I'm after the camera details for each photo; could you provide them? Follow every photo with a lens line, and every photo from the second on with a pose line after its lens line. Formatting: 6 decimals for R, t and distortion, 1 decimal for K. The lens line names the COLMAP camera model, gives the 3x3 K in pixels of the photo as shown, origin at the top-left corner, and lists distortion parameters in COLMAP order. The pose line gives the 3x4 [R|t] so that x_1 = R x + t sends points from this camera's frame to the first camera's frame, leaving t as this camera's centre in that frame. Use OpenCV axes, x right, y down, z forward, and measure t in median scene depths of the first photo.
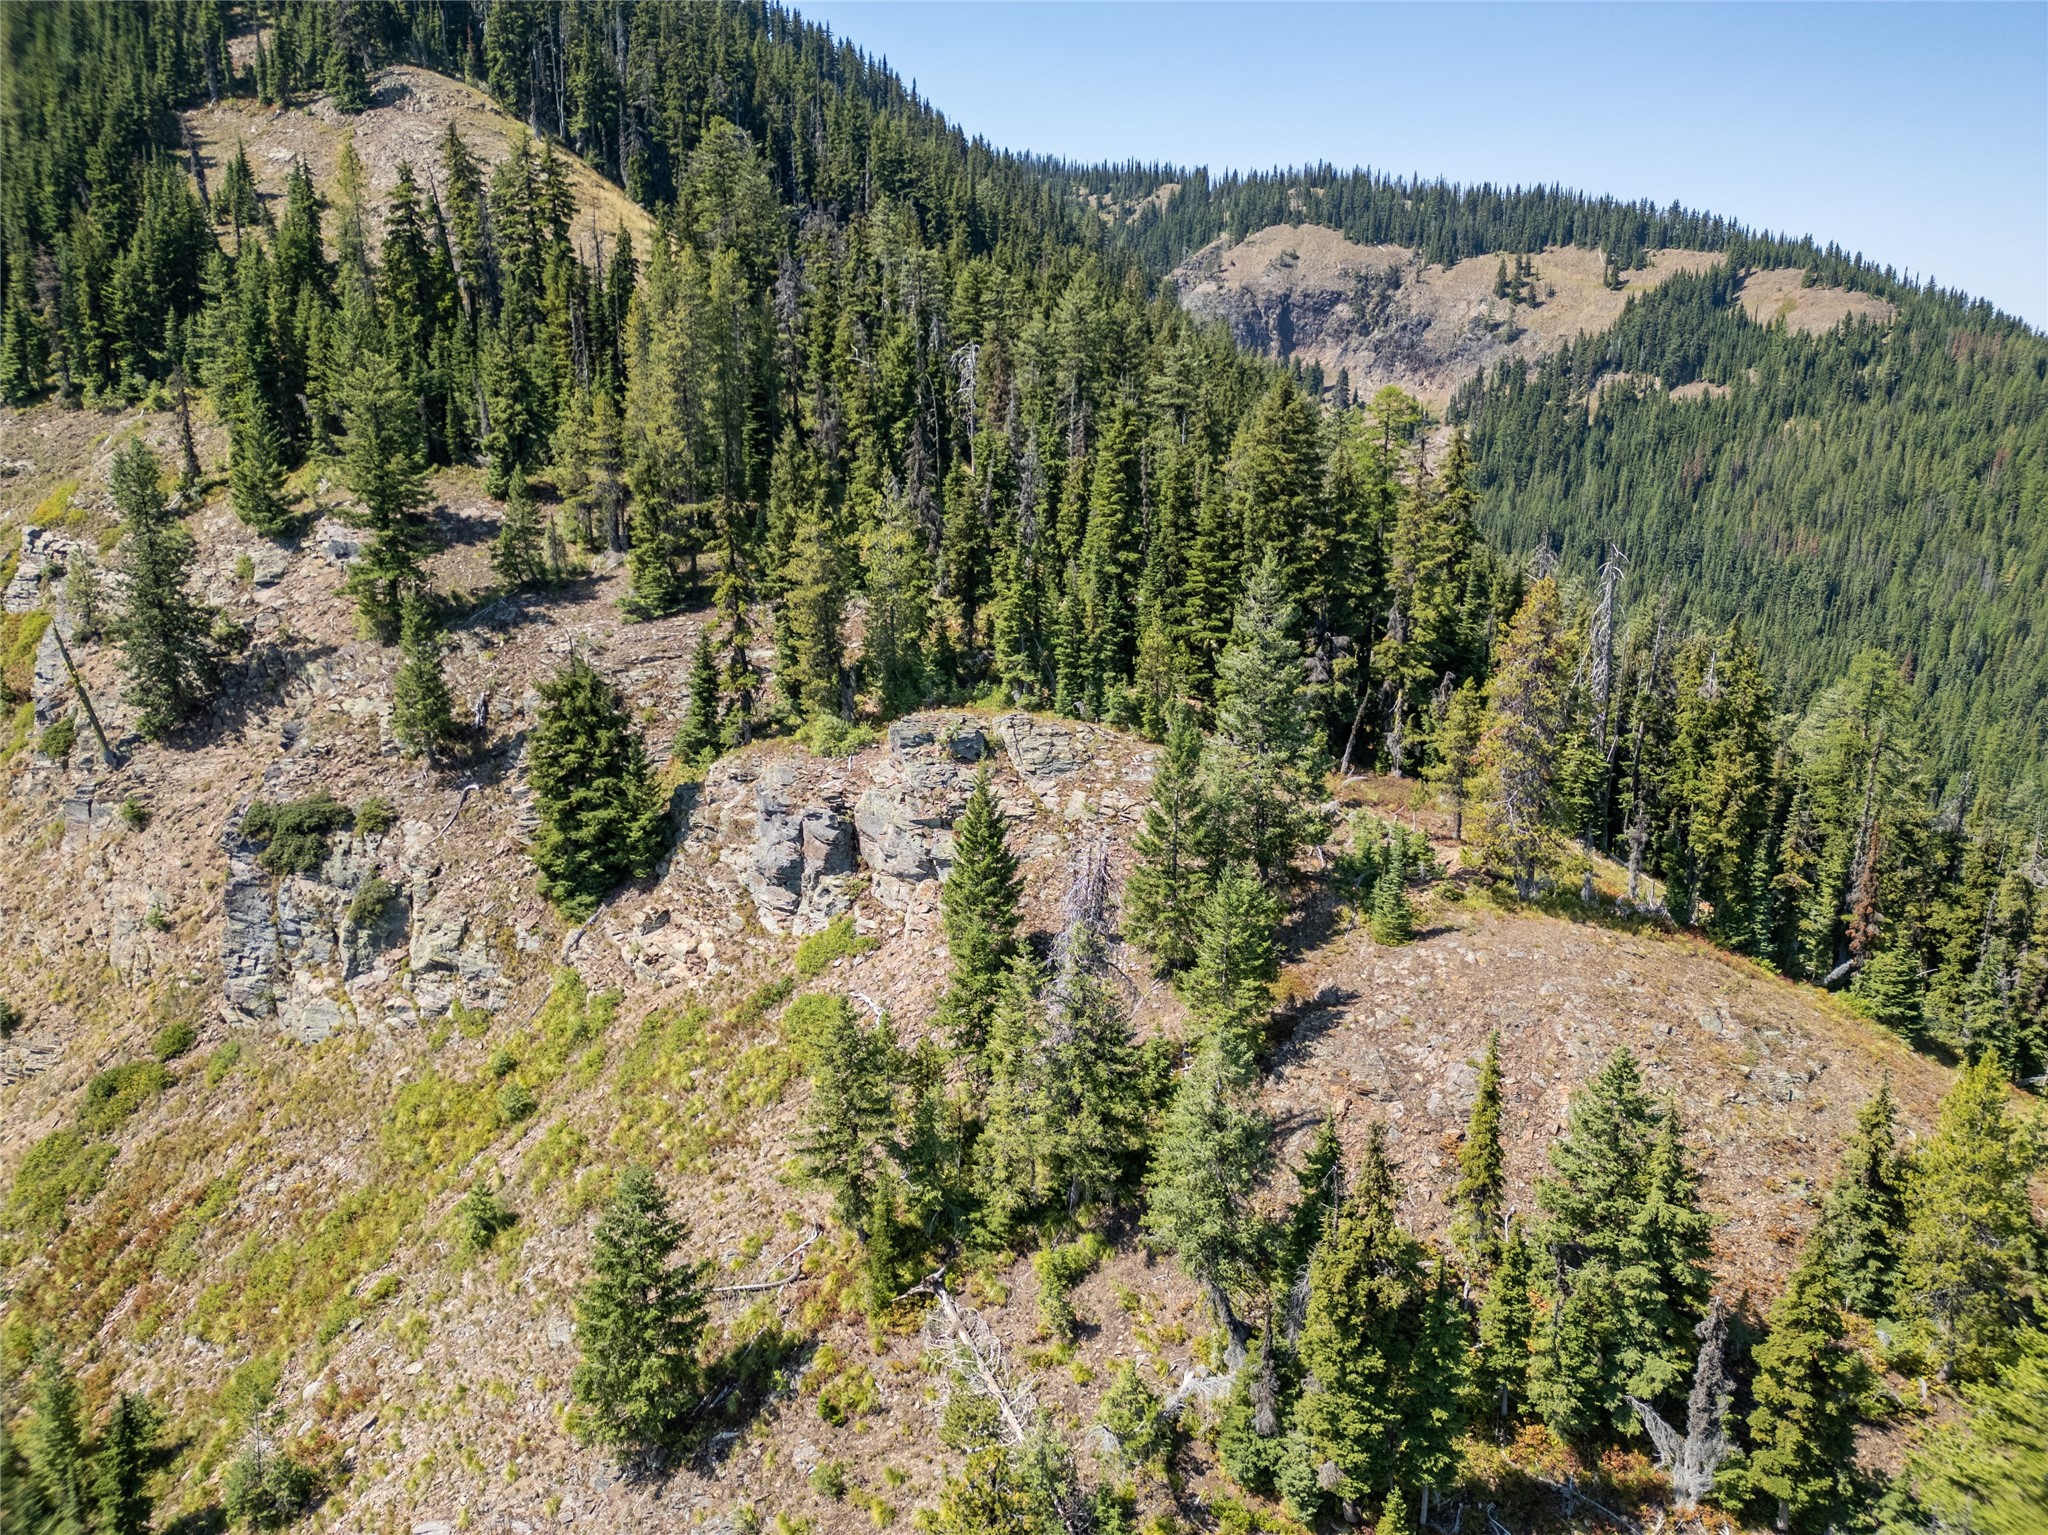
lens RADIAL K [[1443.8, 0, 1024.0], [0, 1443.8, 767.5], [0, 0, 1]] dist [0.041496, 0.003036]
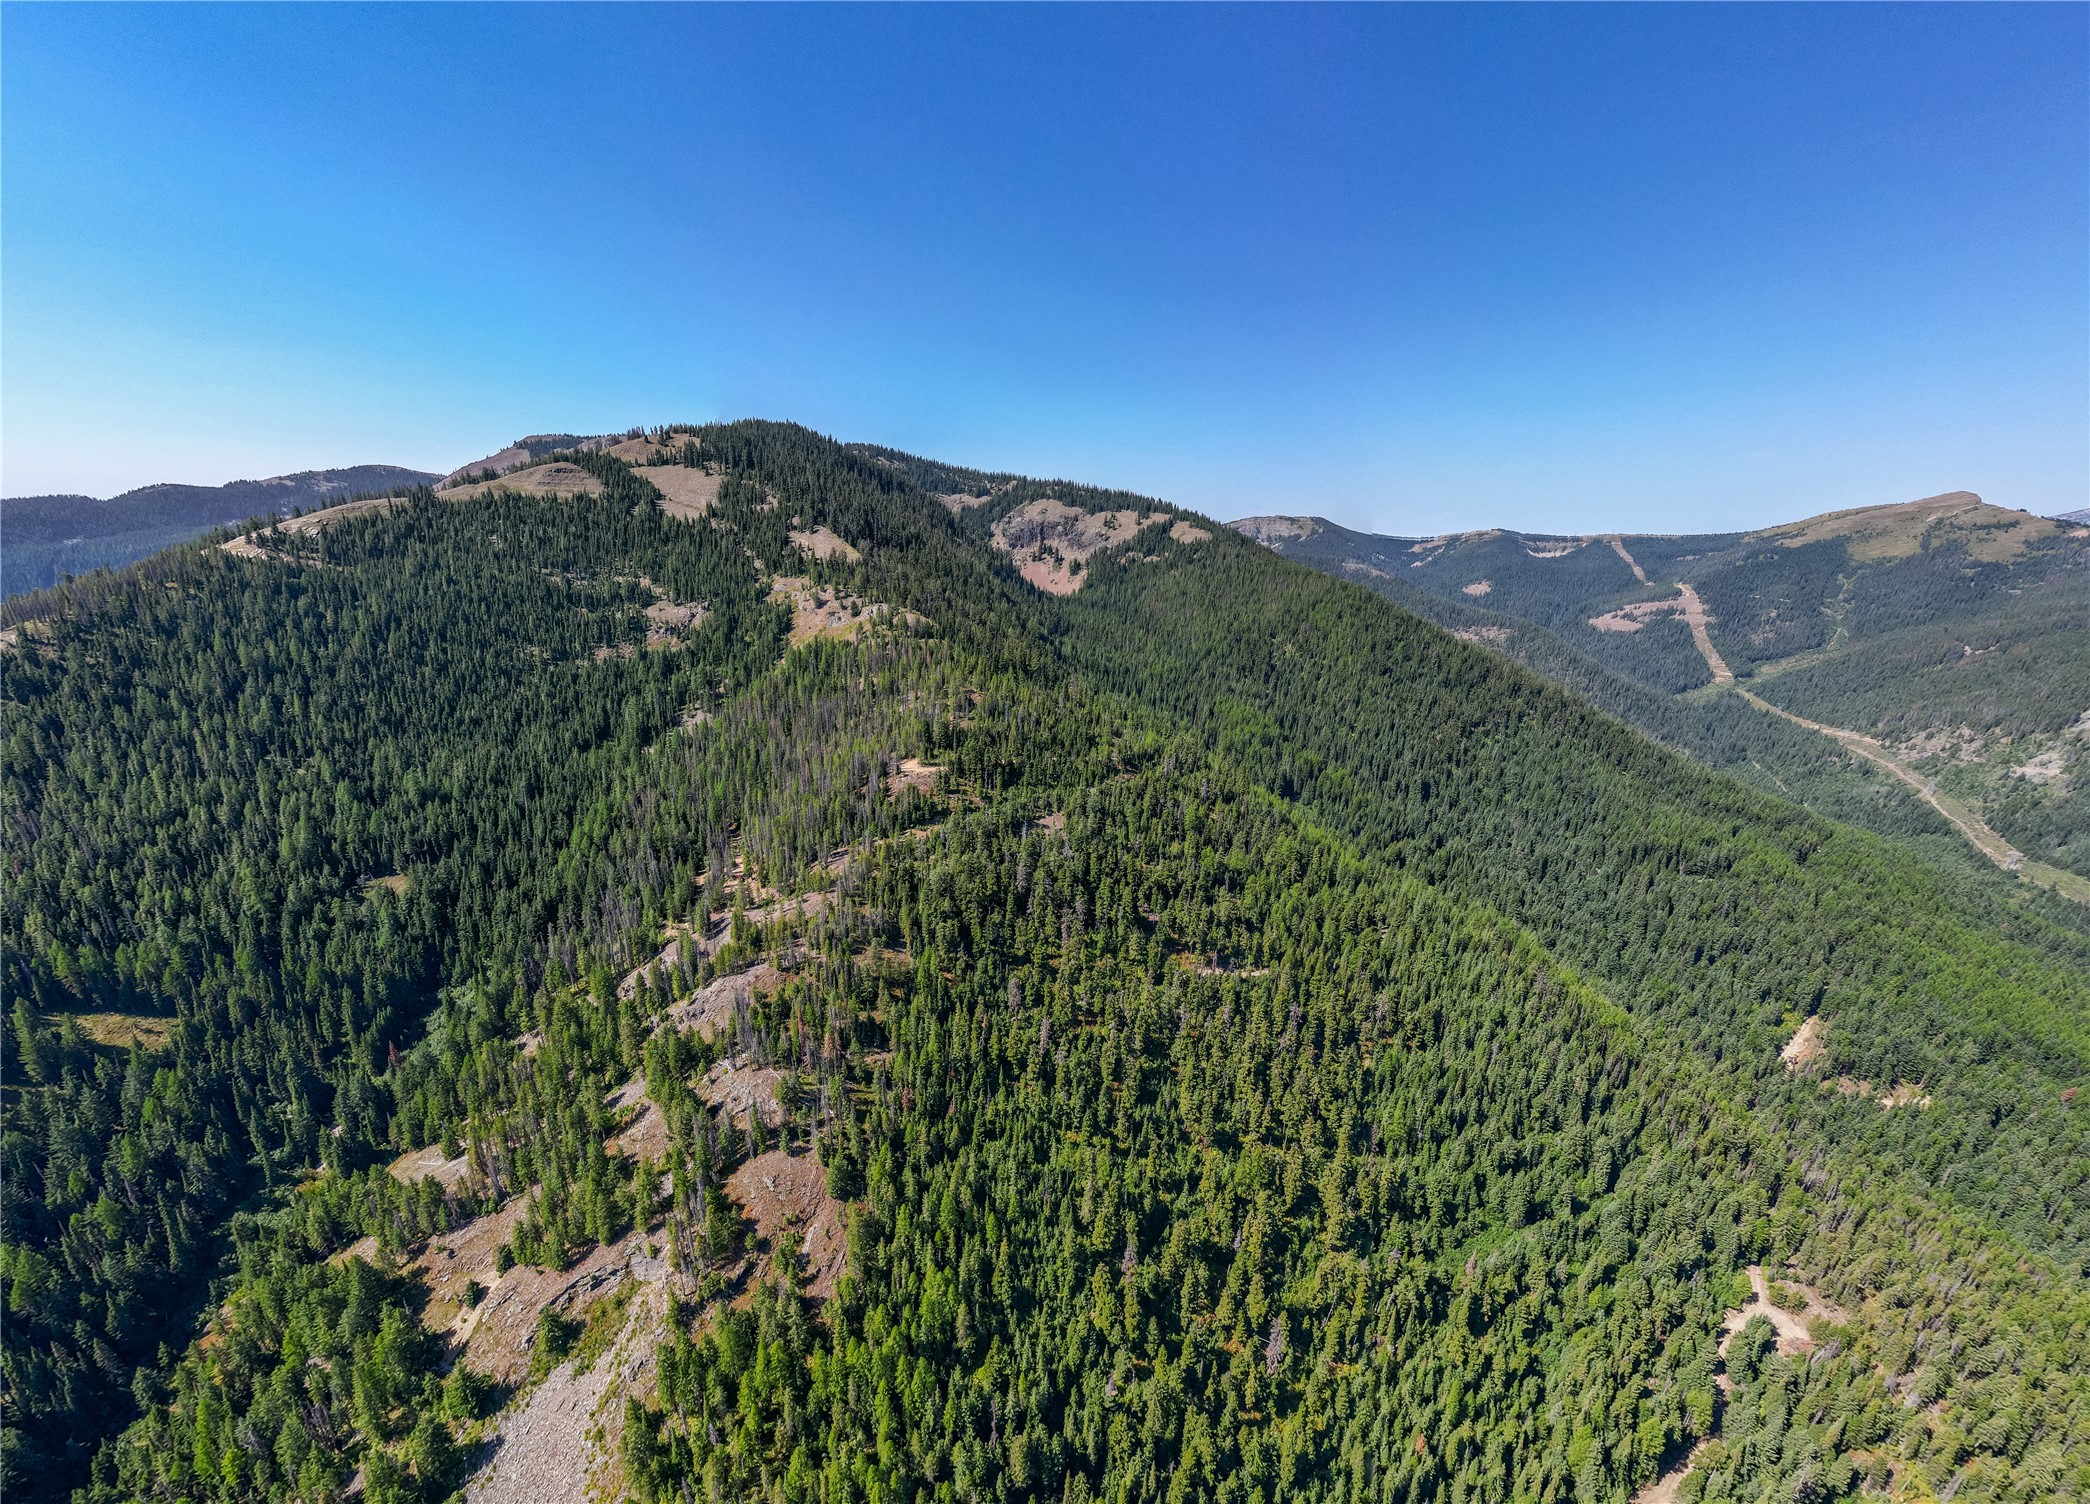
lens RADIAL K [[700.7, 0, 1045.0], [0, 700.7, 752.0], [0, 0, 1]] dist [0.021307, -0.000032]
pose [[0.998925, 0.007480, 0.045751, 0.122798], [-0.009871, 0.998585, 0.052250, 0.100325], [-0.045295, -0.052646, 0.997585, -0.585641]]
